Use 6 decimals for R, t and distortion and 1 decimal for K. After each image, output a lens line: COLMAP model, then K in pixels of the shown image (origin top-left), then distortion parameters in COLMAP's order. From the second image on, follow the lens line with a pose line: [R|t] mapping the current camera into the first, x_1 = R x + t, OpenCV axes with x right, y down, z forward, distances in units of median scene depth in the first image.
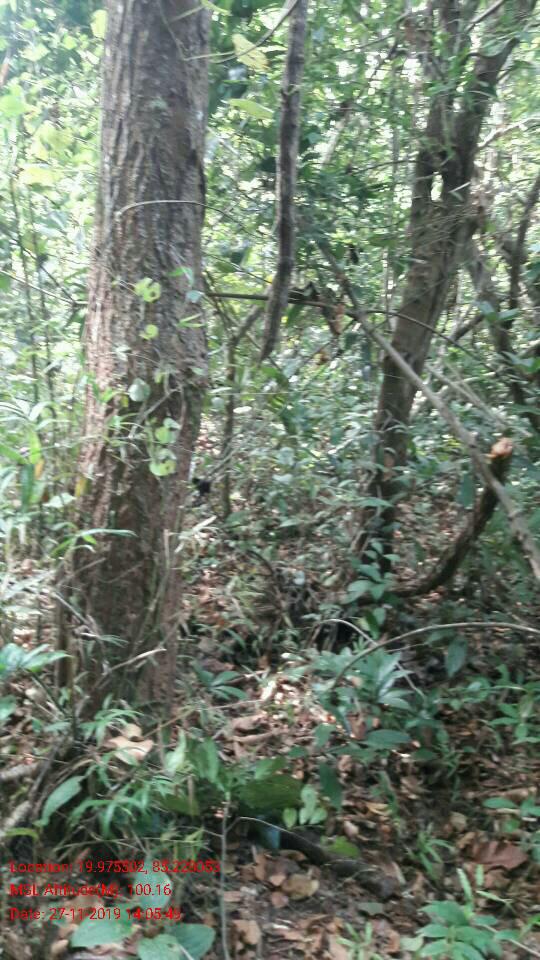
lens RADIAL K [[768.7, 0, 270.0], [0, 768.7, 480.0], [0, 0, 1]] dist [0.085764, -0.218318]
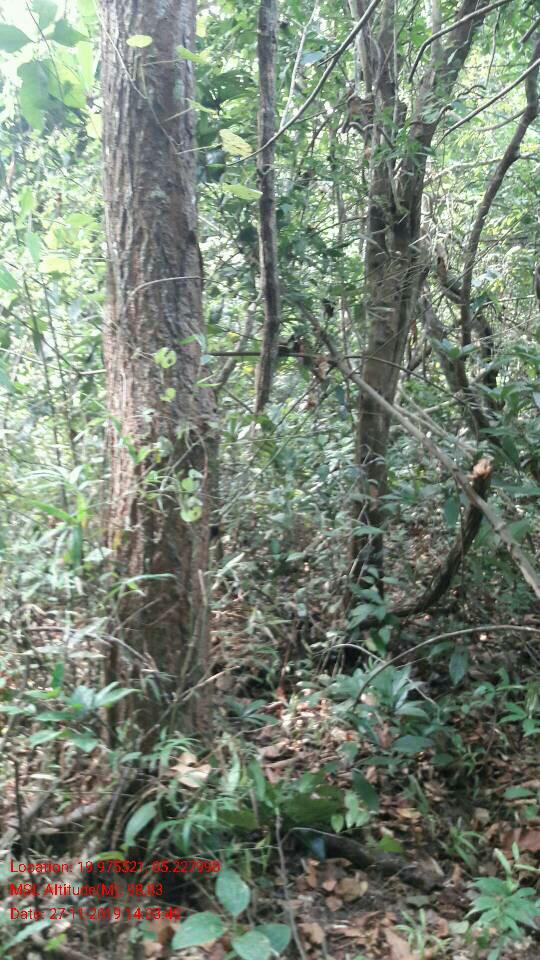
lens RADIAL K [[771.1, 0, 279.4], [0, 771.1, 483.6], [0, 0, 1]] dist [0.104162, -0.257202]
pose [[0.992819, -0.097414, 0.069435, -0.082337], [0.101004, 0.993618, -0.050218, 0.007898], [-0.064100, 0.056871, 0.996322, -0.109337]]
